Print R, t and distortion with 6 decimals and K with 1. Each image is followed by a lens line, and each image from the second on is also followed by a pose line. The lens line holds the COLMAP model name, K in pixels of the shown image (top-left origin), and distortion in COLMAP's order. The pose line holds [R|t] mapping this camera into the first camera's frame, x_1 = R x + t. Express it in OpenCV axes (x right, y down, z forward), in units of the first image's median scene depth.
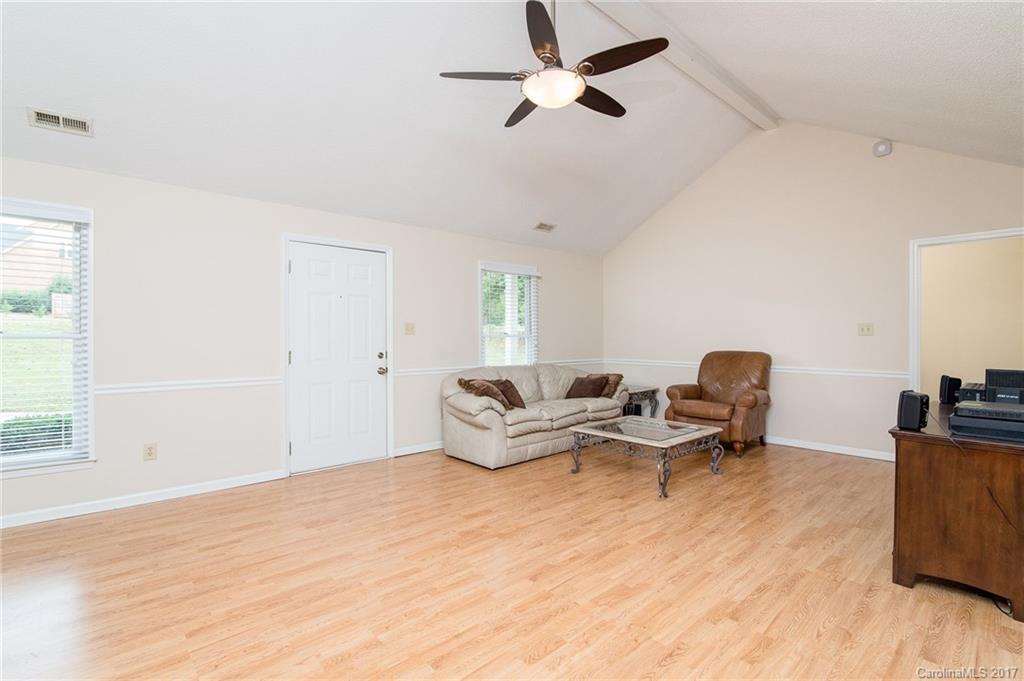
lens RADIAL K [[471.8, 0, 514.0], [0, 471.8, 339.2], [0, 0, 1]] dist [-0.017151, 0.000066]
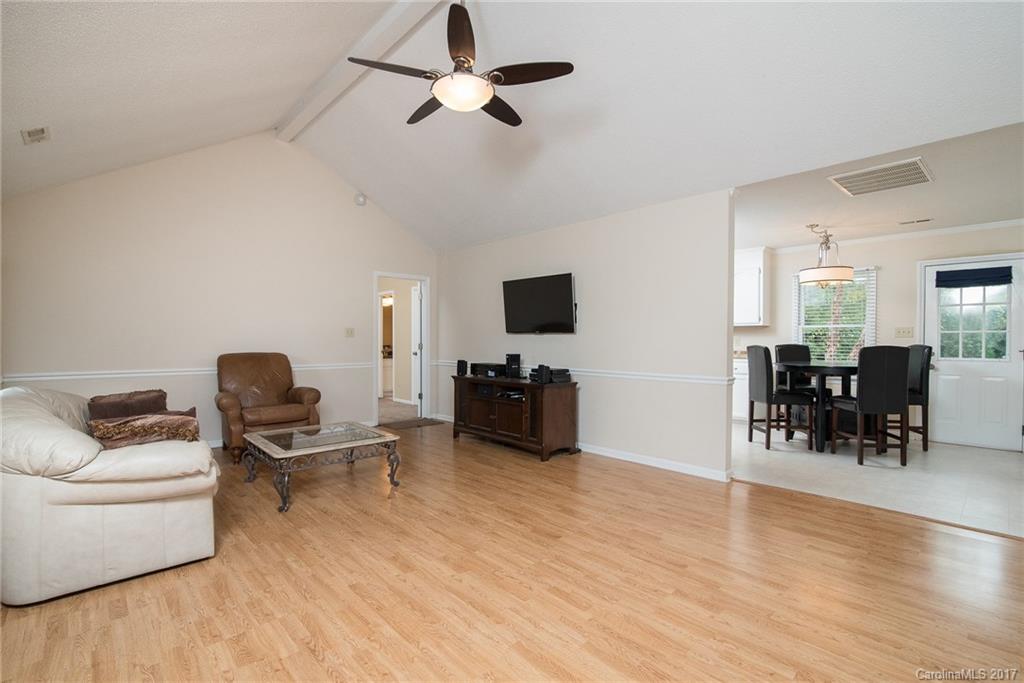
lens RADIAL K [[471.8, 0, 512.5], [0, 471.8, 339.0], [0, 0, 1]] dist [-0.017151, 0.000066]
pose [[-0.011506, 0.000374, 0.999934, -0.918159], [0.002978, 0.999996, -0.000339, 0.000372], [-0.999929, 0.002974, -0.011507, 0.885947]]
